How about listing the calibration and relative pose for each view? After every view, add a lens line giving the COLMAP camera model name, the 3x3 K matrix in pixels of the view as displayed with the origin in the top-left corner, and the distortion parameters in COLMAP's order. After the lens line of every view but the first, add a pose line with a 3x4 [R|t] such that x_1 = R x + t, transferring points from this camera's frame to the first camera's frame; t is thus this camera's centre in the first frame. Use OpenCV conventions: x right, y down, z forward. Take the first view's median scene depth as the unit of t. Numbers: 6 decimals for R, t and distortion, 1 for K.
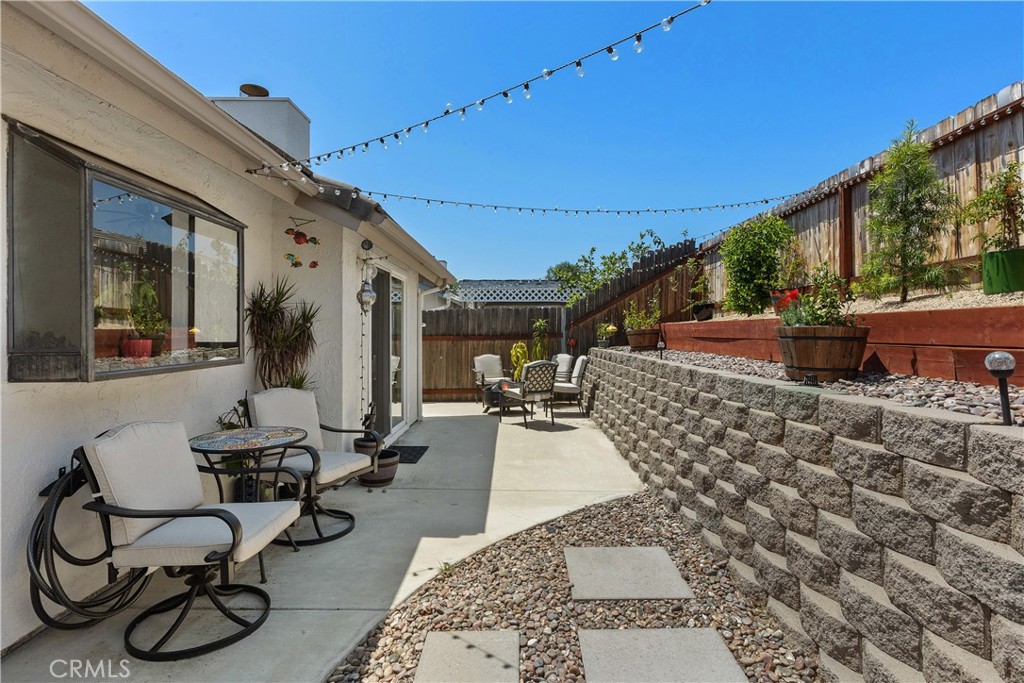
lens RADIAL K [[565.3, 0, 506.2], [0, 565.3, 334.7], [0, 0, 1]] dist [0.000573, 0.000003]
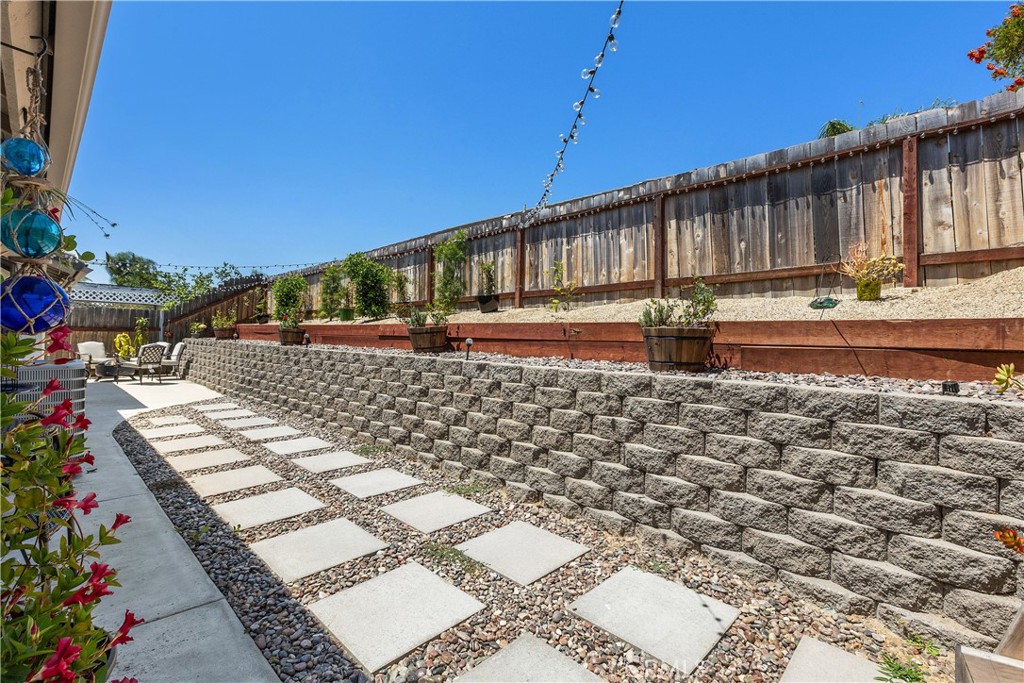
lens RADIAL K [[451.6, 0, 513.2], [0, 451.6, 336.9], [0, 0, 1]] dist [-0.001011, -0.001240]
pose [[0.689828, 0.023239, 0.723601, -0.127507], [-0.025801, 0.999639, -0.007507, 0.006151], [-0.723514, -0.013492, 0.690178, -0.510788]]
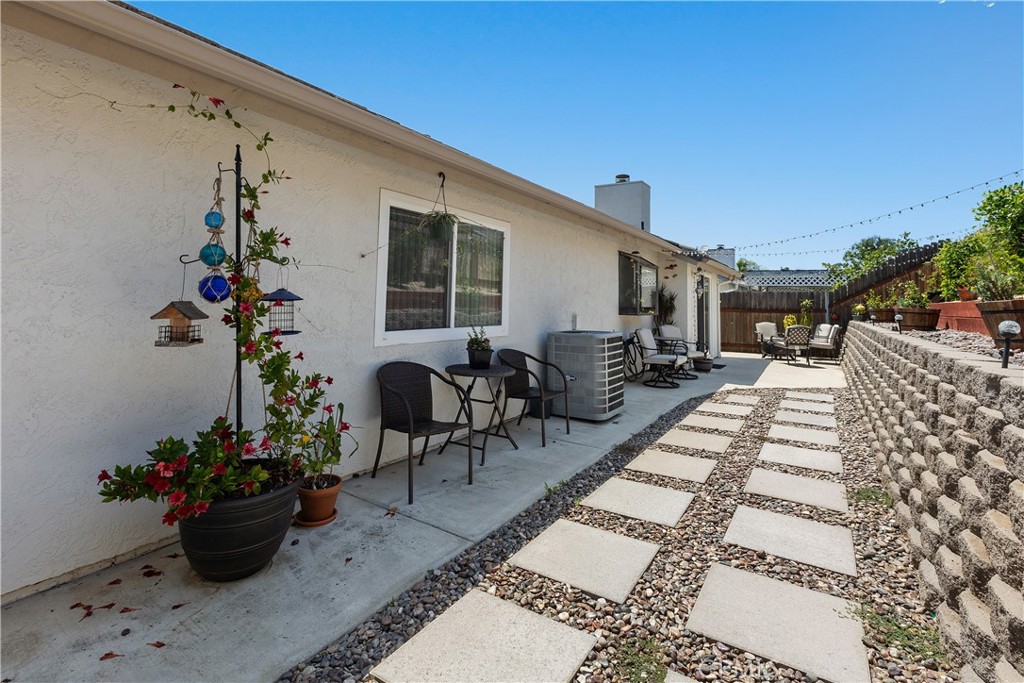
lens RADIAL K [[472.8, 0, 509.8], [0, 472.8, 260.2], [0, 0, 1]] dist [0.004406, -0.000114]
pose [[0.852202, -0.022358, -0.522736, 0.053217], [-0.029435, 0.995455, -0.090565, 0.004905], [0.522385, 0.092566, 0.847671, -0.487593]]
